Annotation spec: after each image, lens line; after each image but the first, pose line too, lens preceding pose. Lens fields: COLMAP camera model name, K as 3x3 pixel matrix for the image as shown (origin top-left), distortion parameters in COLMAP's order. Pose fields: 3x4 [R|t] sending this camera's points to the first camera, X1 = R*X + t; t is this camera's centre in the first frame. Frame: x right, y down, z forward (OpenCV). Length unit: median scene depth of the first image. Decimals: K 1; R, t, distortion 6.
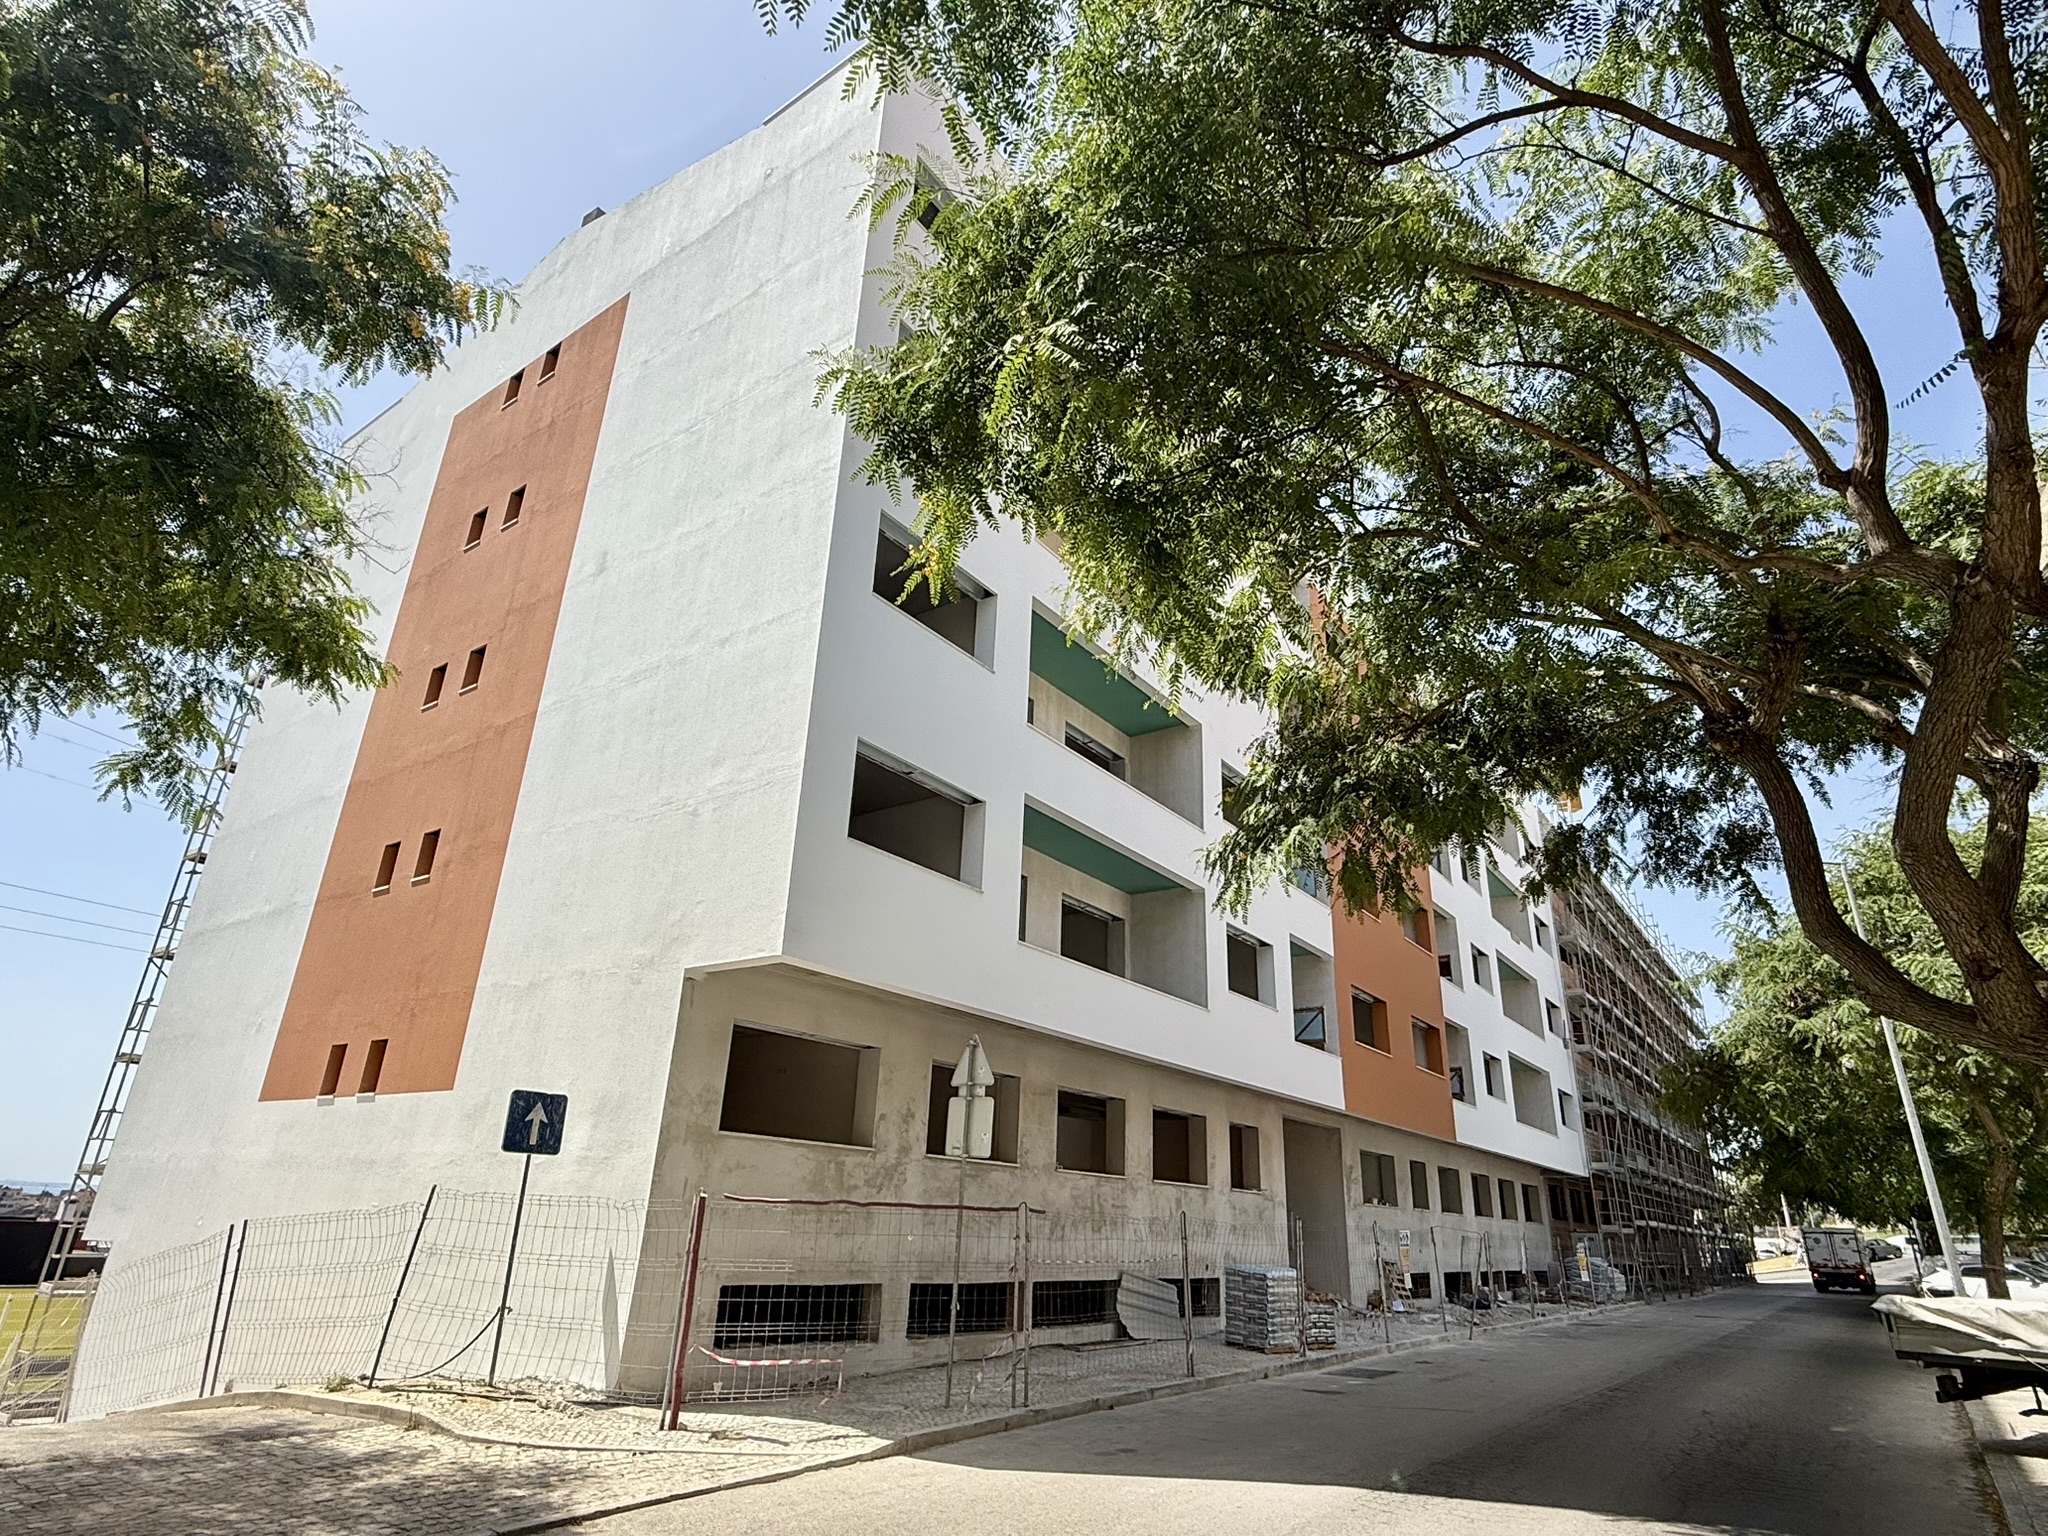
lens RADIAL K [[1114.7, 0, 1024.0], [0, 1114.7, 768.0], [0, 0, 1]] dist [-0.000272, -0.000021]
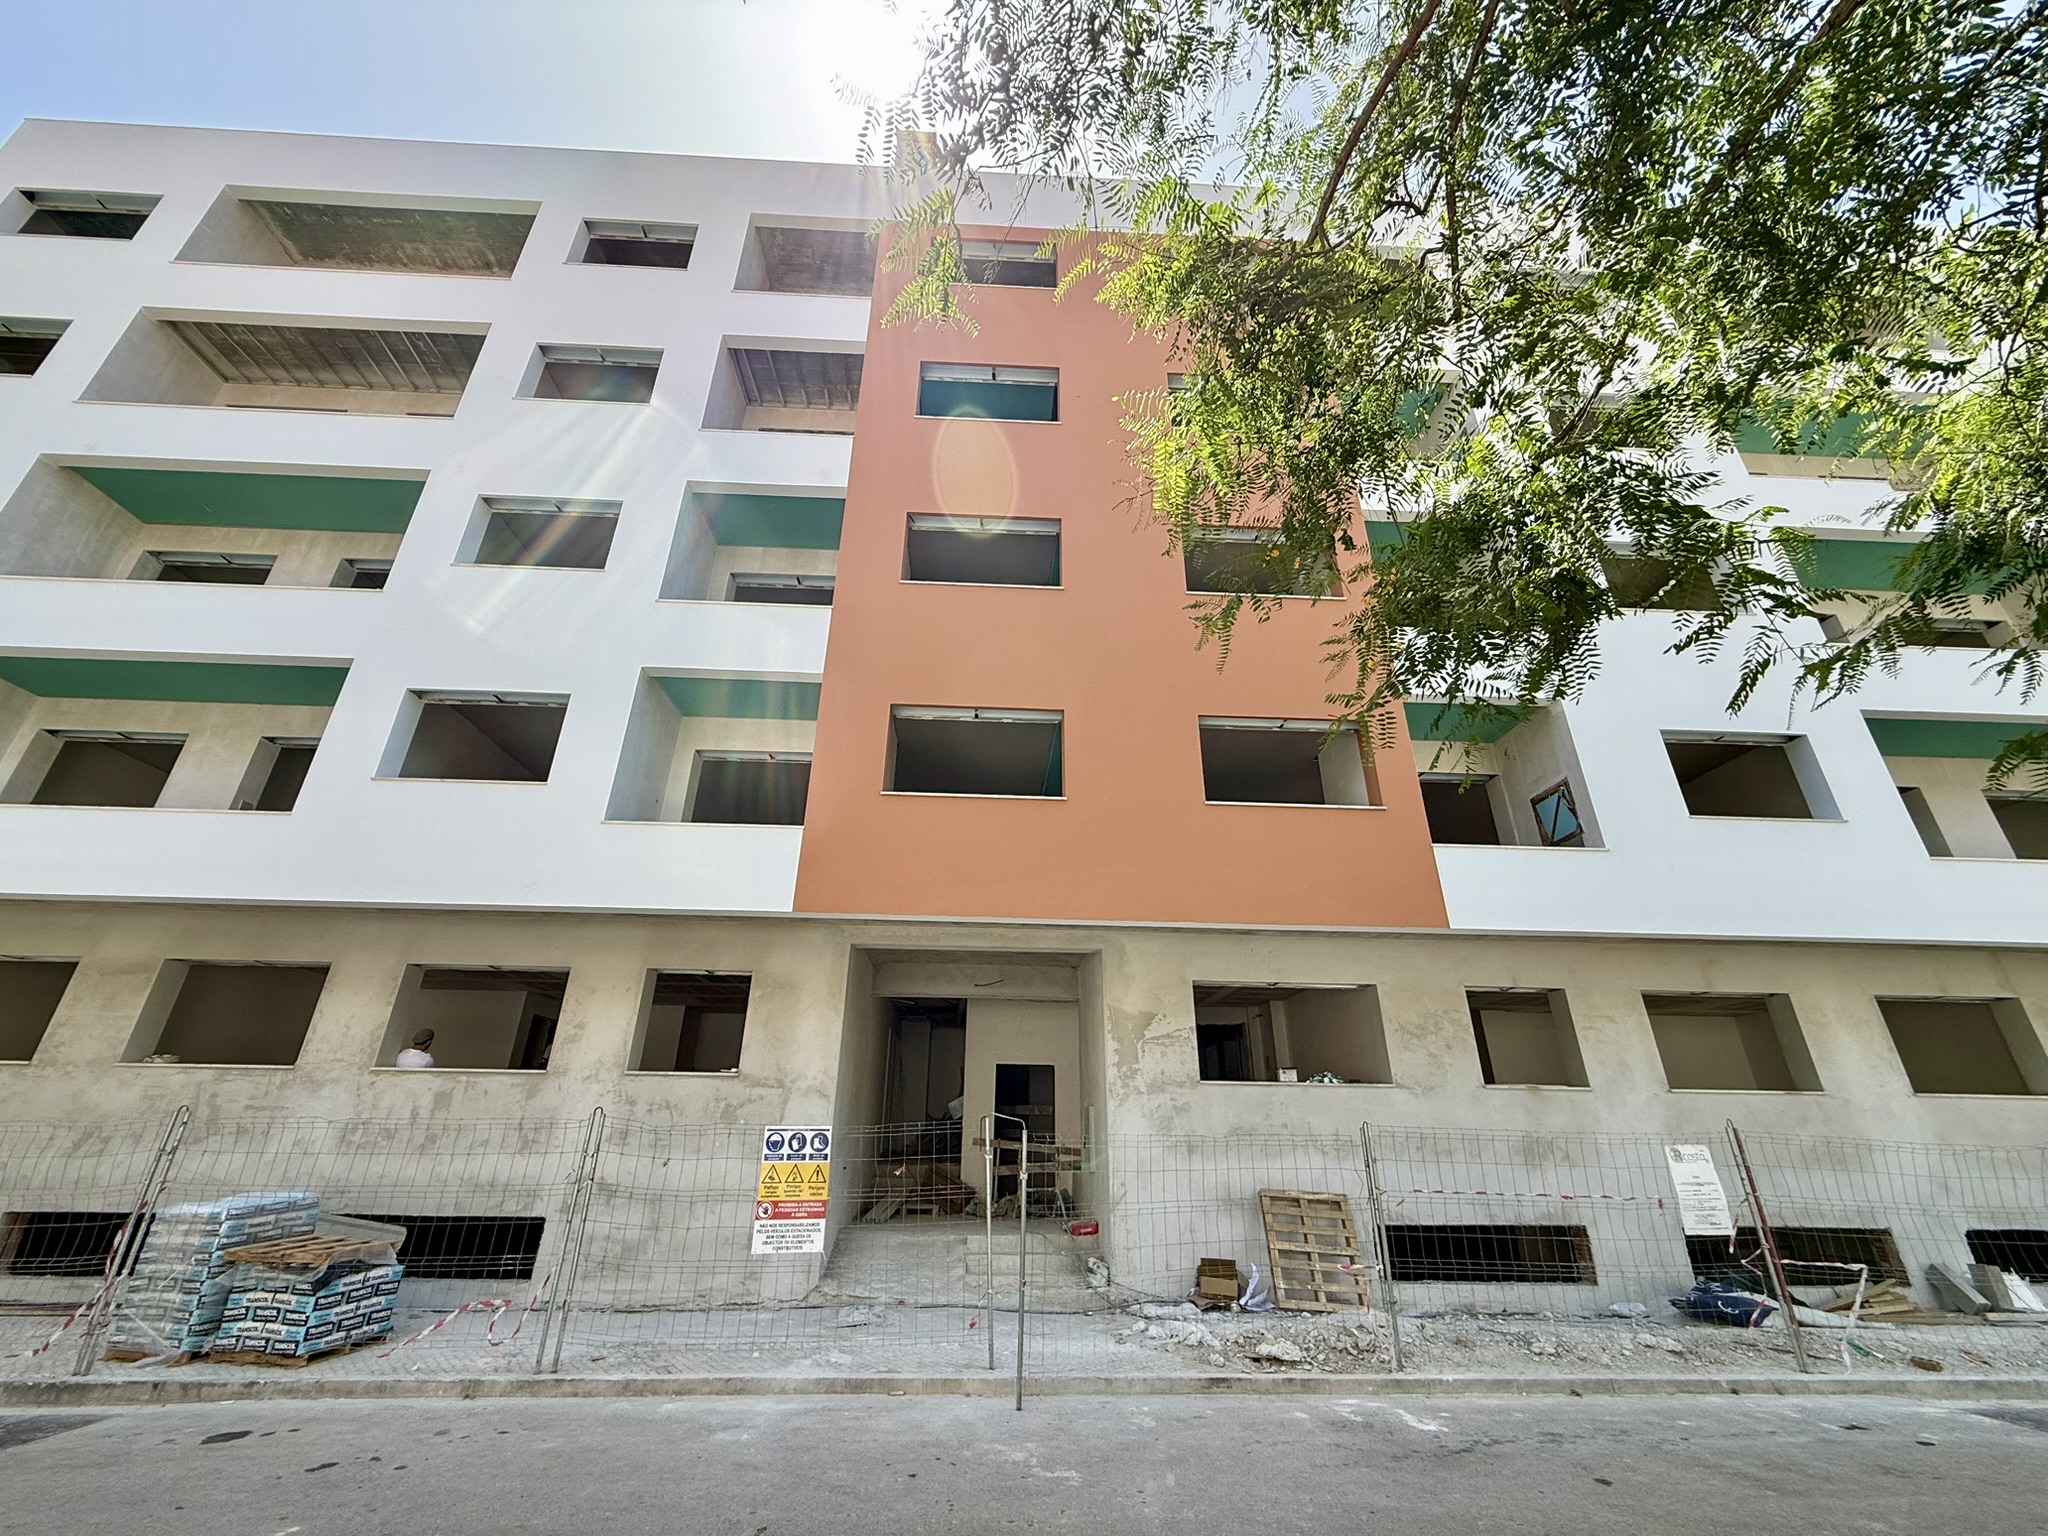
lens RADIAL K [[779.2, 0, 1022.4], [0, 779.2, 827.5], [0, 0, 1]] dist [0.001005, 0.000065]
pose [[0.609876, -0.331082, -0.720025, 0.715764], [0.311237, 0.935617, -0.166591, 0.412614], [0.728823, -0.122499, 0.673655, 0.933526]]
